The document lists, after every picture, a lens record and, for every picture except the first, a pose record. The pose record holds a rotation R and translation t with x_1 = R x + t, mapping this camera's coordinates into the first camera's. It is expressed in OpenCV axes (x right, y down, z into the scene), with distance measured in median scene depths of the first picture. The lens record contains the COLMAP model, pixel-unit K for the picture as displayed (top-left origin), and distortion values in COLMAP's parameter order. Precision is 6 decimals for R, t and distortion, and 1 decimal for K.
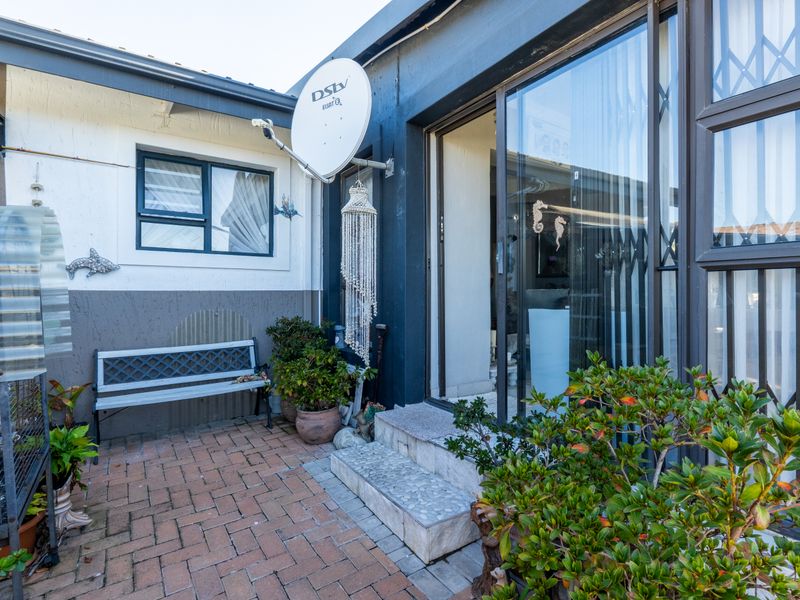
lens RADIAL K [[420.5, 0, 403.9], [0, 420.5, 286.7], [0, 0, 1]] dist [-0.003808, -0.000132]
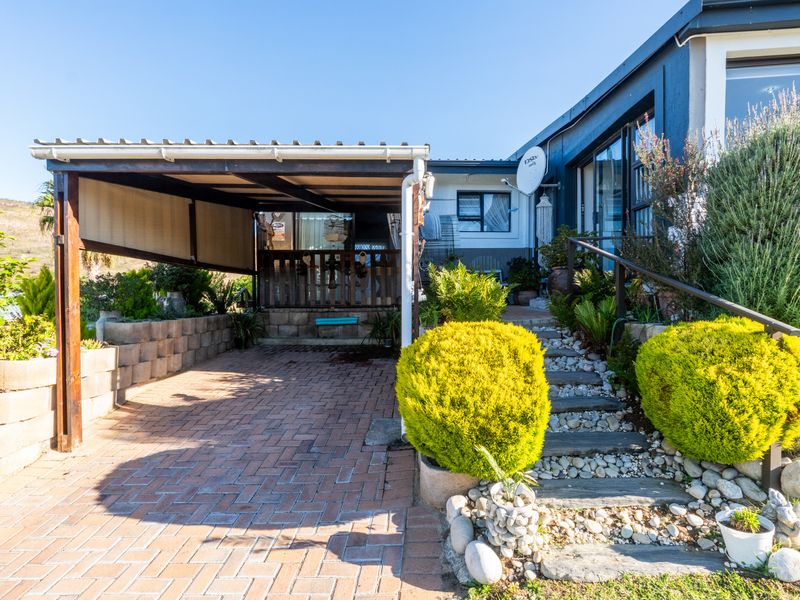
lens RADIAL K [[420.5, 0, 400.8], [0, 420.5, 296.5], [0, 0, 1]] dist [-0.003808, -0.000132]
pose [[0.825152, 0.001824, -0.564908, 0.515735], [0.005418, 0.999923, 0.011144, 0.268898], [0.564885, -0.012256, 0.825079, -1.277420]]
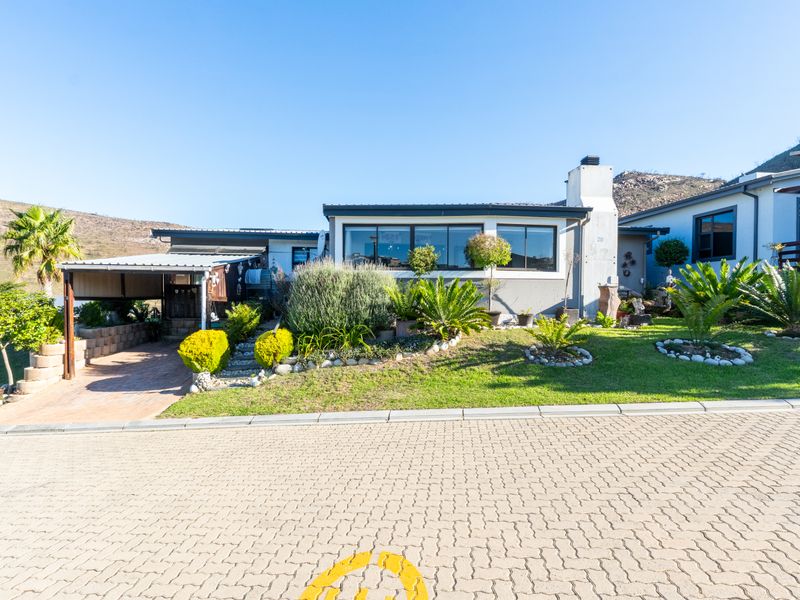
lens RADIAL K [[420.5, 0, 401.8], [0, 420.5, 297.6], [0, 0, 1]] dist [-0.003808, -0.000132]
pose [[0.883294, 0.010657, -0.468699, 2.306342], [0.000266, 0.999730, 0.023232, 0.079384], [0.468820, -0.020645, 0.883053, -2.215553]]
